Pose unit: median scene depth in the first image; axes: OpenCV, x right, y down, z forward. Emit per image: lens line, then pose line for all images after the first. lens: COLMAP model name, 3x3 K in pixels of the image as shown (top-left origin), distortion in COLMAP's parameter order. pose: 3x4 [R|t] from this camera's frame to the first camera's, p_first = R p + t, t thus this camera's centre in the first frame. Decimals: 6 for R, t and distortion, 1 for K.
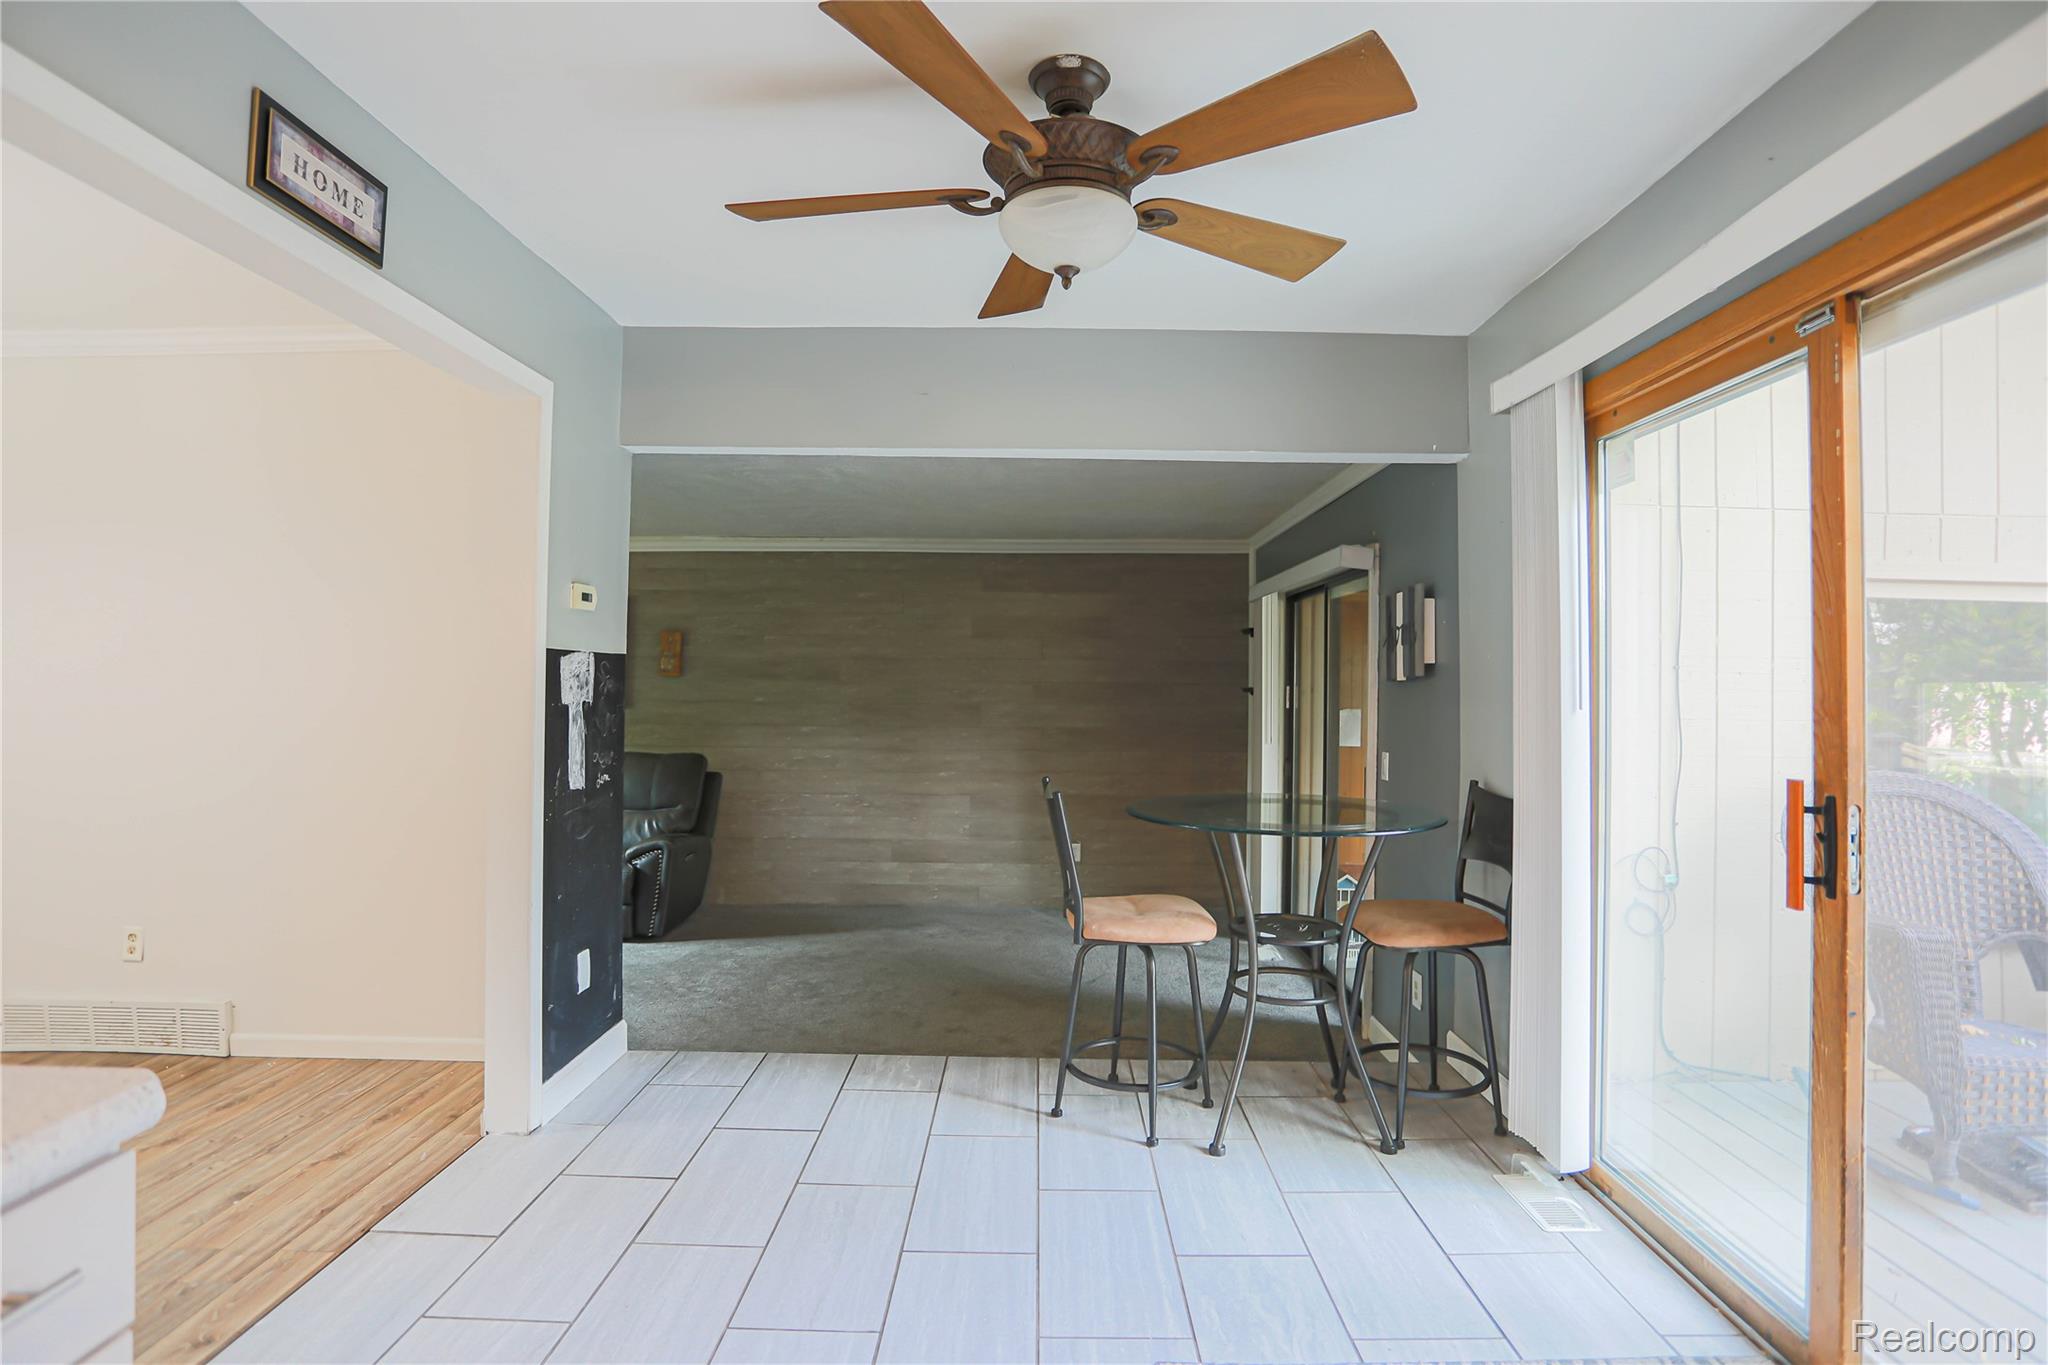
lens RADIAL K [[1055.0, 0, 1036.8], [0, 1055.0, 656.6], [0, 0, 1]] dist [-0.083107, 0.038334]
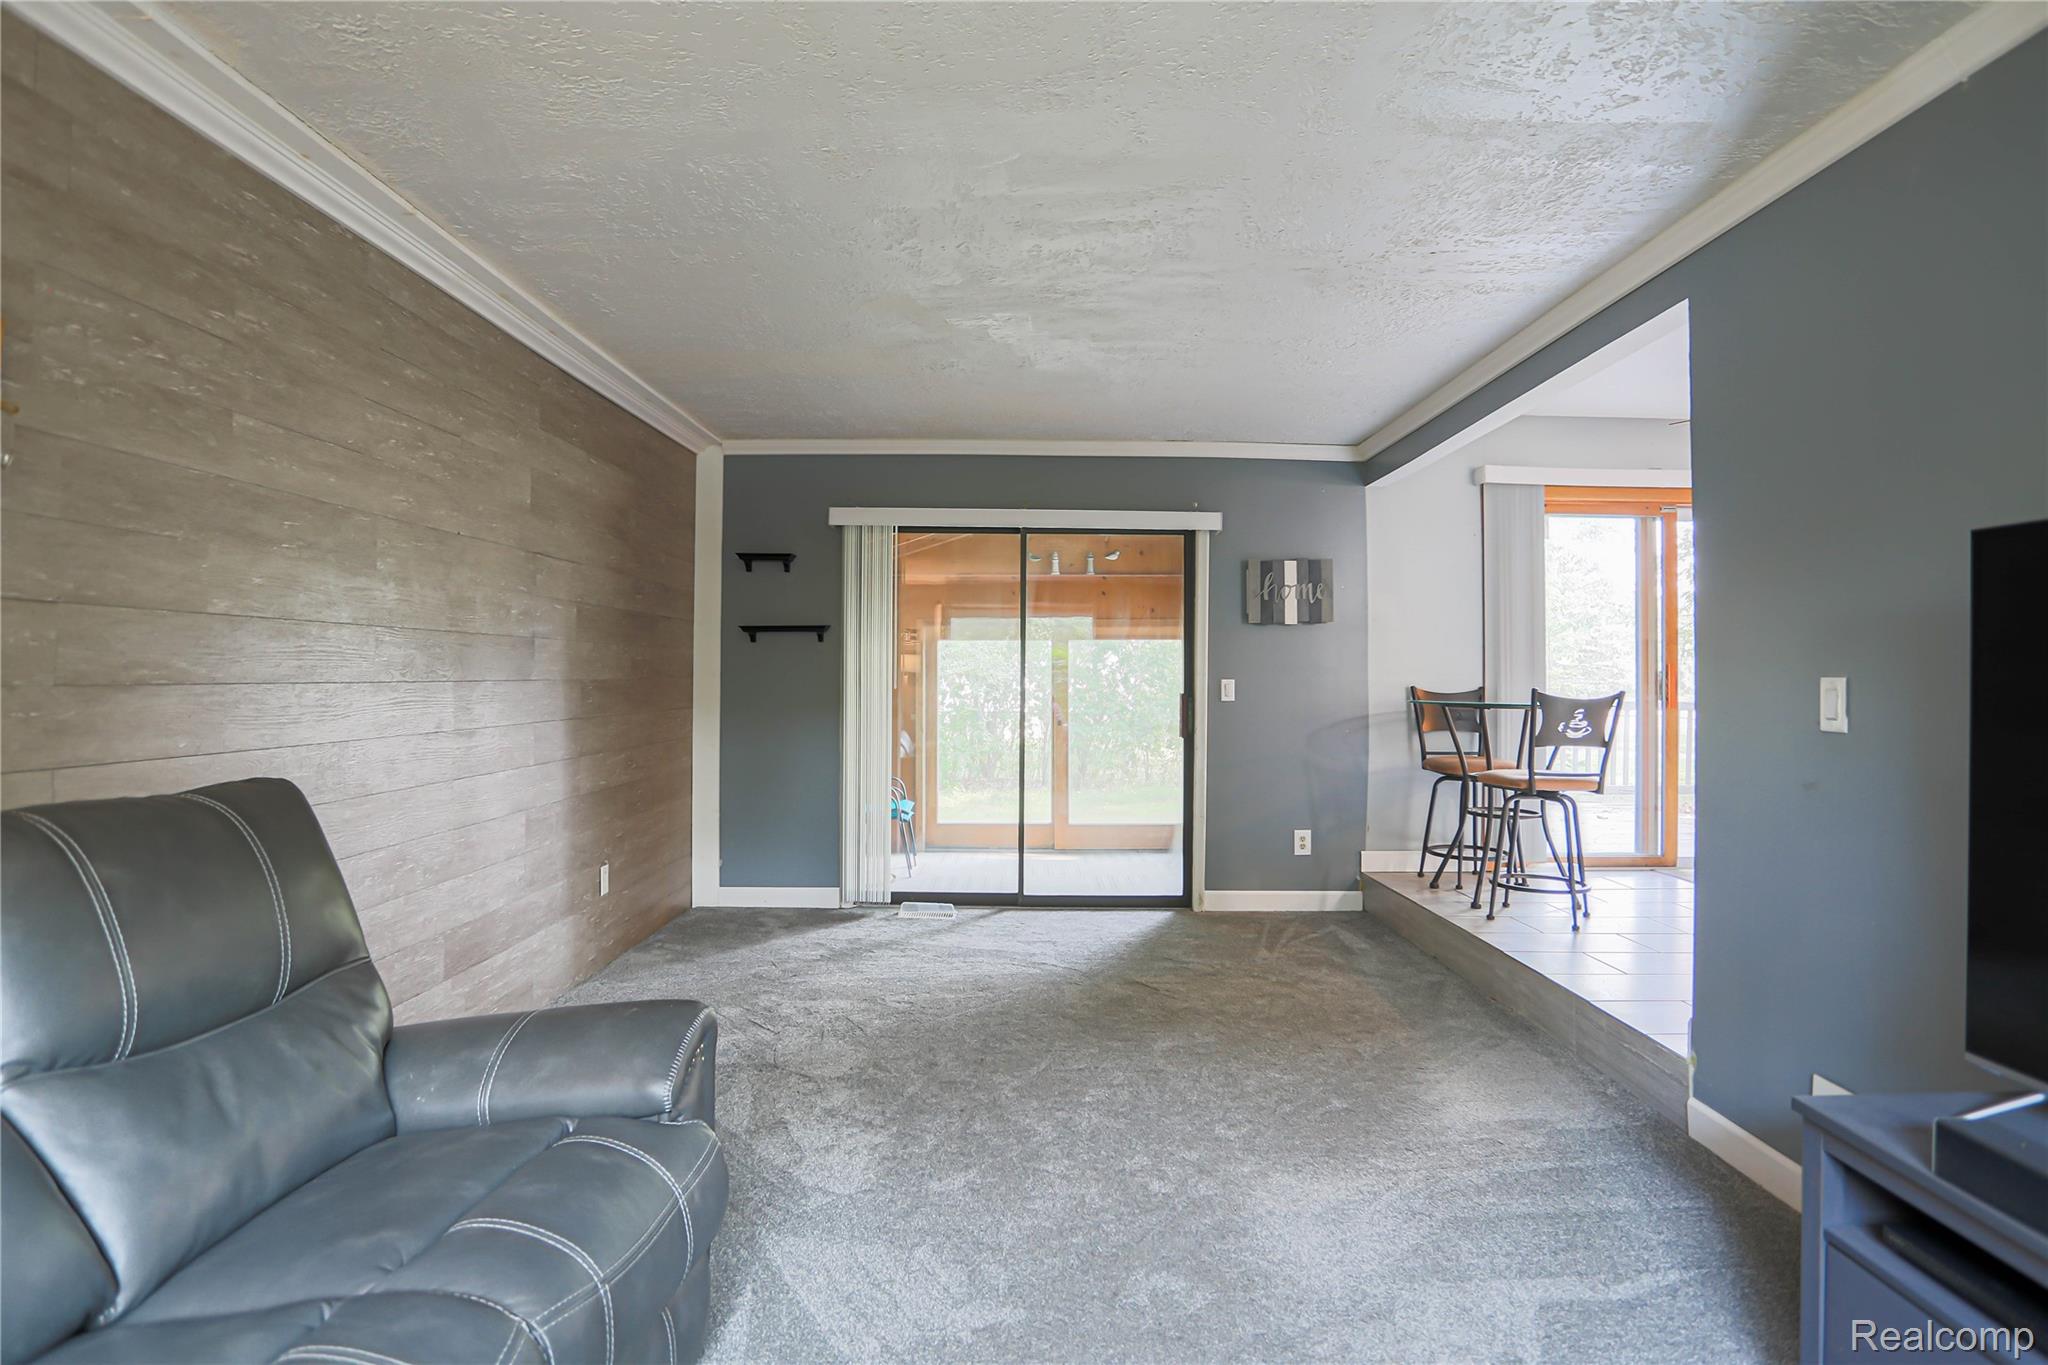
lens RADIAL K [[1055.0, 0, 1036.8], [0, 1055.0, 656.6], [0, 0, 1]] dist [-0.083107, 0.038334]
pose [[-0.019734, 0.009085, 0.999764, -0.582487], [-0.025364, 0.999632, -0.009584, 0.053428], [-0.999483, -0.025547, -0.019496, 0.755256]]
